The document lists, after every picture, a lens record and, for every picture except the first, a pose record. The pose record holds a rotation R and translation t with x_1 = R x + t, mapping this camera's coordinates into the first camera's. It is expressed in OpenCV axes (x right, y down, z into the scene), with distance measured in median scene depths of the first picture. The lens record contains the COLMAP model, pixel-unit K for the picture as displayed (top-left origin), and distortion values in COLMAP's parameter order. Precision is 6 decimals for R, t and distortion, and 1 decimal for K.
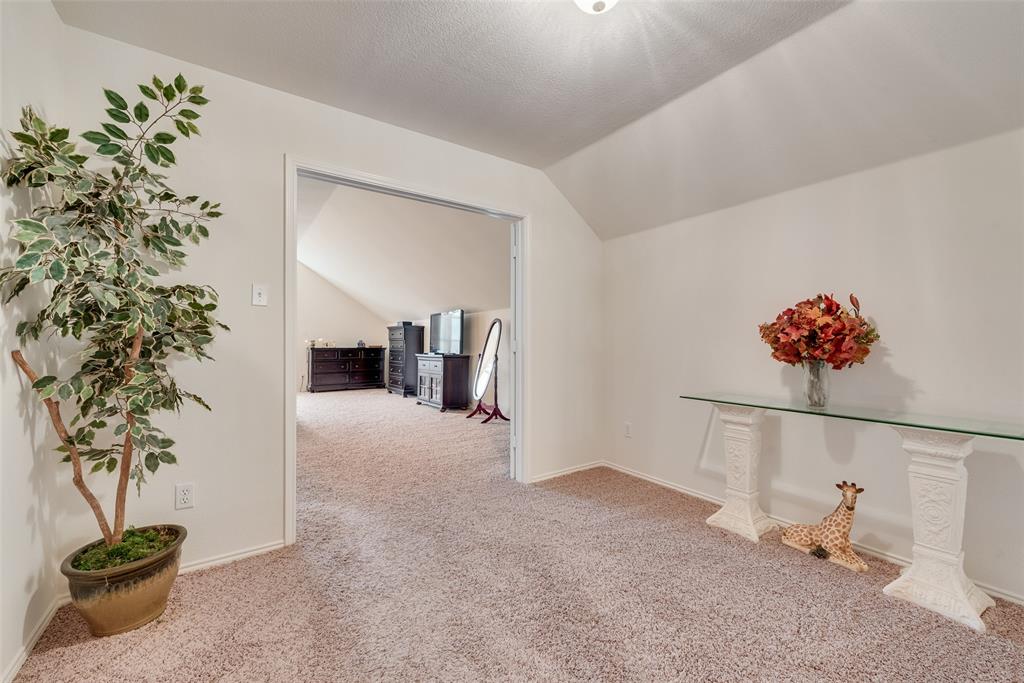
lens RADIAL K [[402.3, 0, 514.5], [0, 402.3, 340.9], [0, 0, 1]] dist [0.006382, -0.002043]
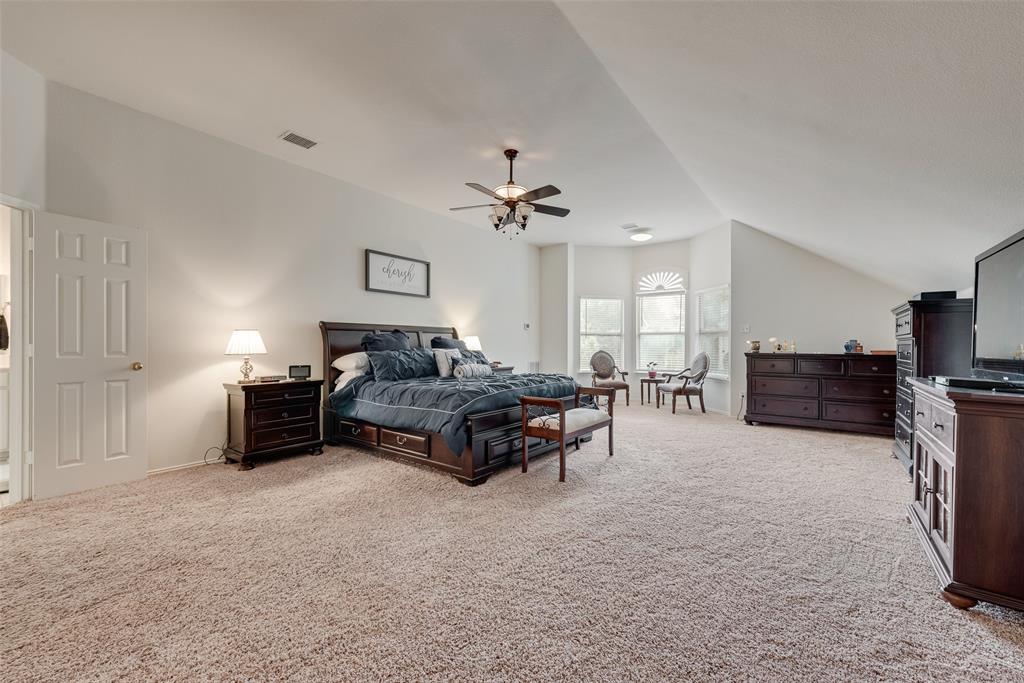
lens RADIAL K [[402.3, 0, 512.6], [0, 402.3, 343.8], [0, 0, 1]] dist [0.006382, -0.002043]
pose [[0.298909, -0.002387, -0.954279, -0.010229], [0.008525, 0.999964, 0.000169, -0.000094], [0.954243, -0.008185, 0.298919, 0.442545]]
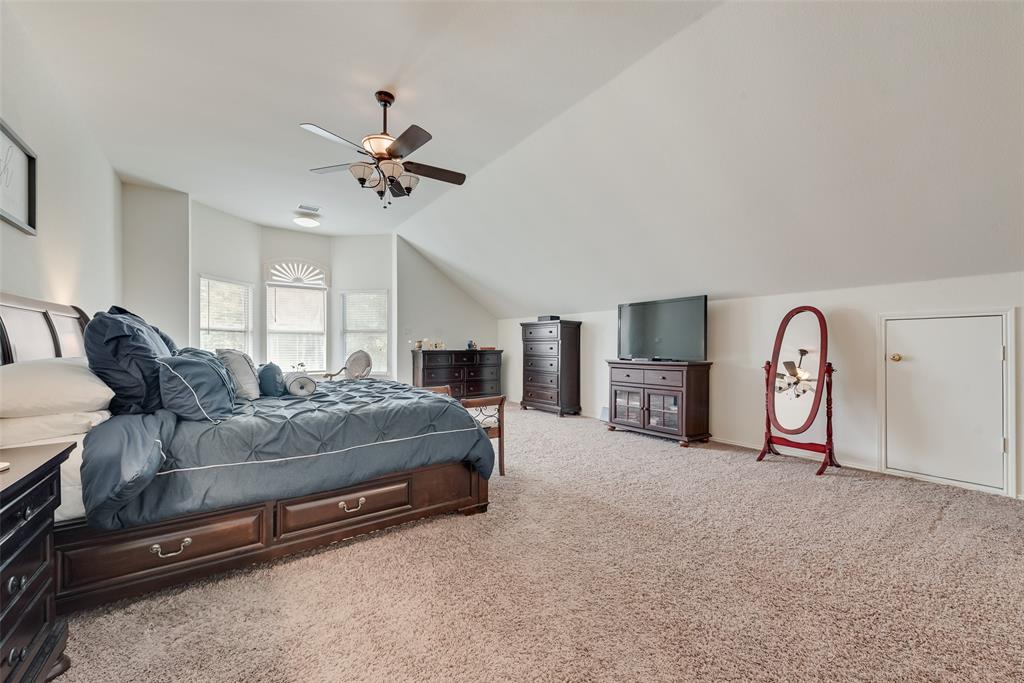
lens RADIAL K [[402.3, 0, 508.2], [0, 402.3, 343.0], [0, 0, 1]] dist [0.006382, -0.002043]
pose [[0.999990, -0.002022, -0.003934, -0.326094], [0.002044, 0.999982, 0.005639, -0.000756], [0.003923, -0.005647, 0.999976, 0.227072]]
